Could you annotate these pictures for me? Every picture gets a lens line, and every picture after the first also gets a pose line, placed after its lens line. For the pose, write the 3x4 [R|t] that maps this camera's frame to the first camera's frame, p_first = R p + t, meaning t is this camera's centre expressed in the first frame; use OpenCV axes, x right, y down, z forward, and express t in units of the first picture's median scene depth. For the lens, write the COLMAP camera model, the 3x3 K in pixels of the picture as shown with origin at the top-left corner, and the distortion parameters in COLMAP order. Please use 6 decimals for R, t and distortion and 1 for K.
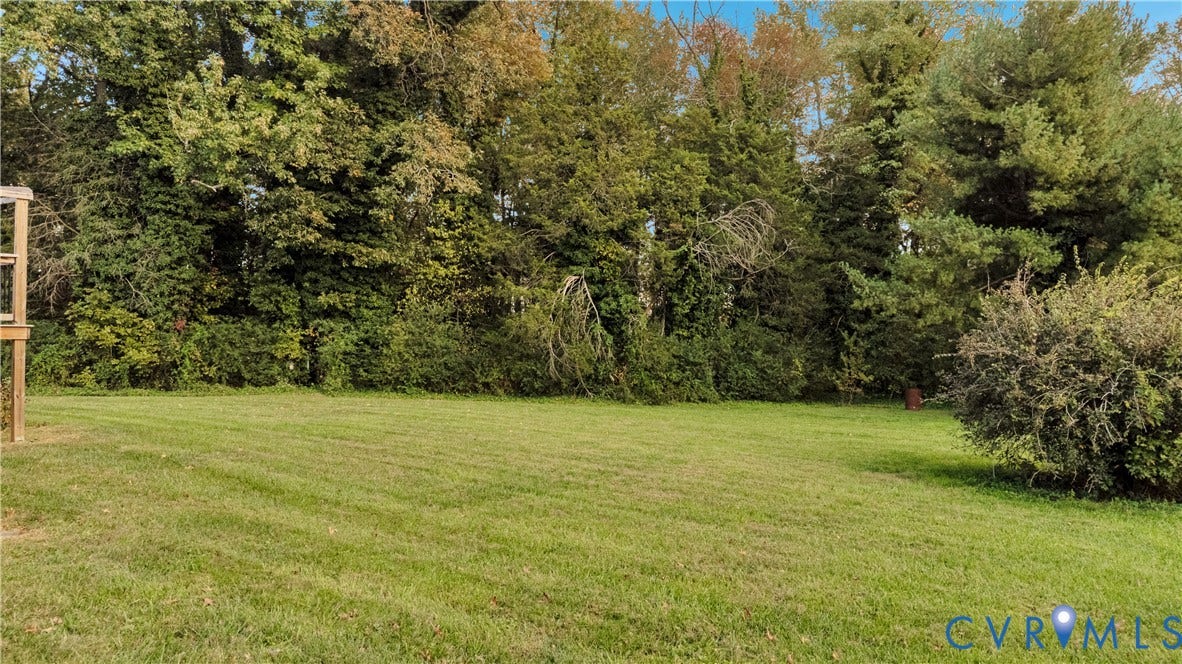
lens RADIAL K [[866.9, 0, 592.7], [0, 866.9, 331.0], [0, 0, 1]] dist [0.052093, 0.000069]
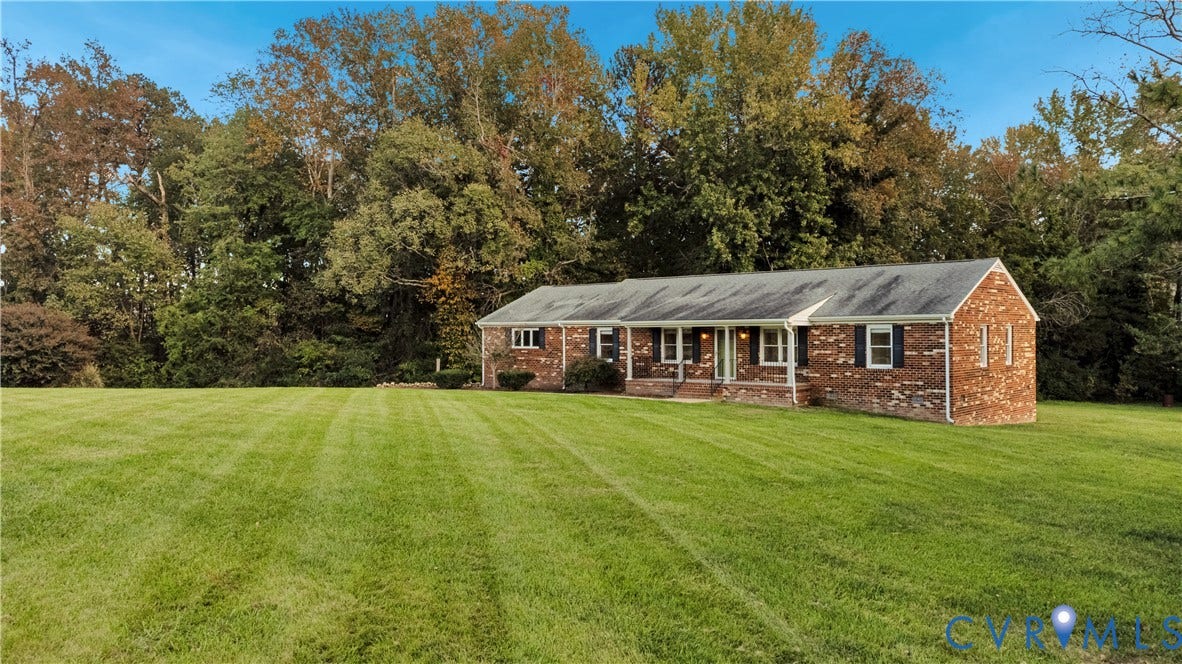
lens RADIAL K [[866.9, 0, 593.3], [0, 866.9, 331.7], [0, 0, 1]] dist [0.052093, 0.000069]
pose [[0.989366, -0.001286, -0.145440, -0.485573], [0.000499, 0.999985, -0.005449, -0.047440], [0.145445, 0.005319, 0.989352, -0.874563]]
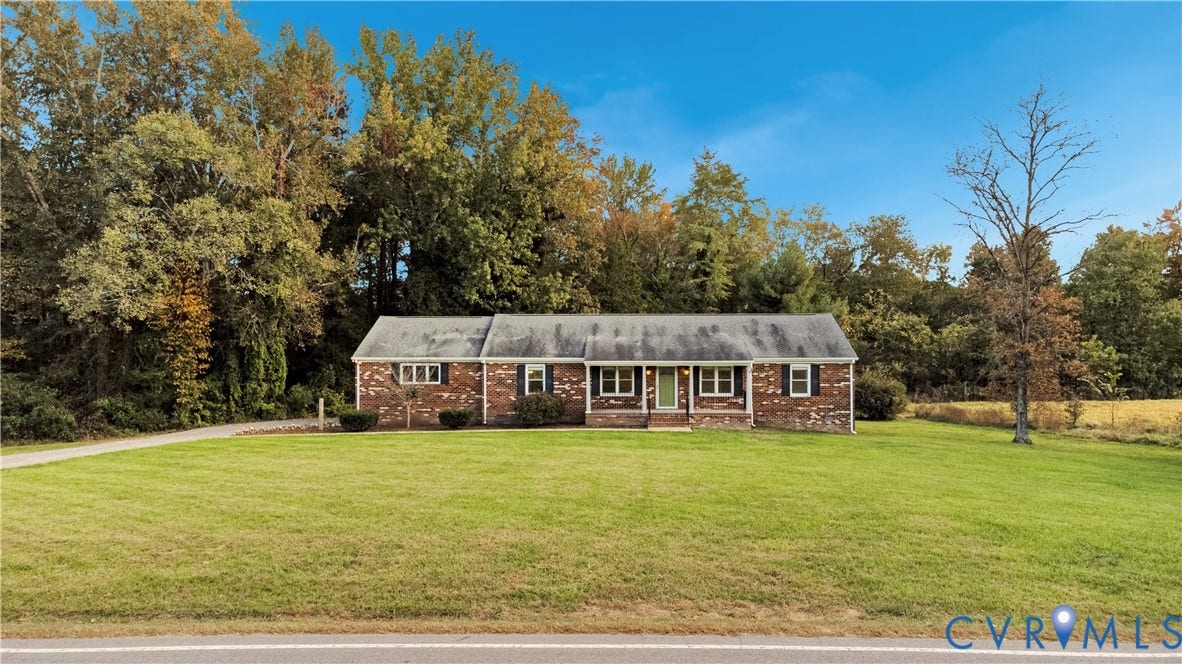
lens RADIAL K [[866.9, 0, 588.2], [0, 866.9, 335.5], [0, 0, 1]] dist [0.052093, 0.000069]
pose [[0.864124, -0.001676, 0.503276, -1.137856], [0.001286, 0.999999, 0.001123, -0.097085], [-0.503277, -0.000323, 0.864125, -0.839098]]
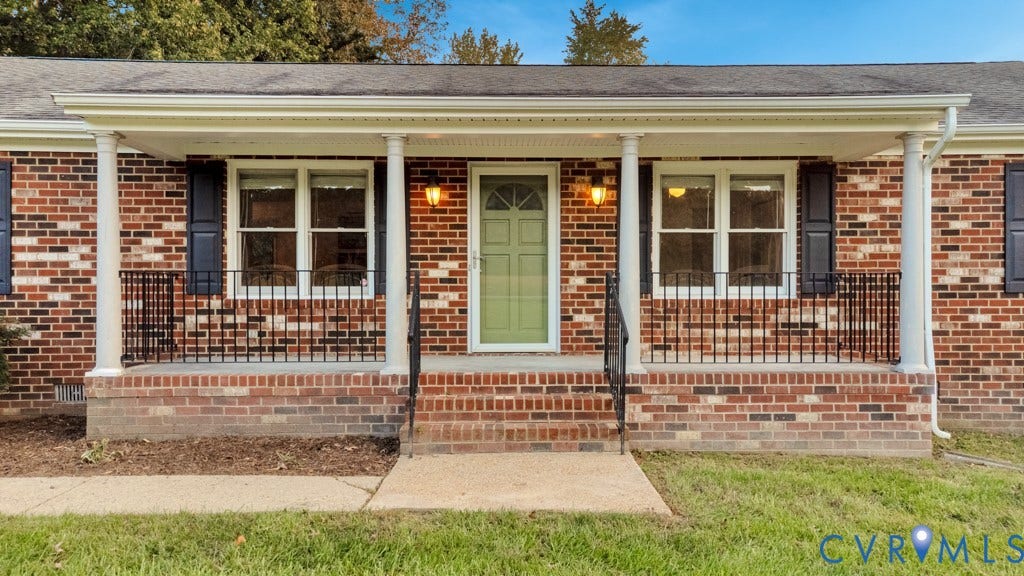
lens RADIAL K [[751.0, 0, 510.8], [0, 751.0, 291.0], [0, 0, 1]] dist [0.052093, 0.000069]
pose [[0.836848, -0.000667, 0.547435, -0.607615], [0.000085, 0.999999, 0.001088, -0.019238], [-0.547436, -0.000864, 0.836847, -0.106717]]
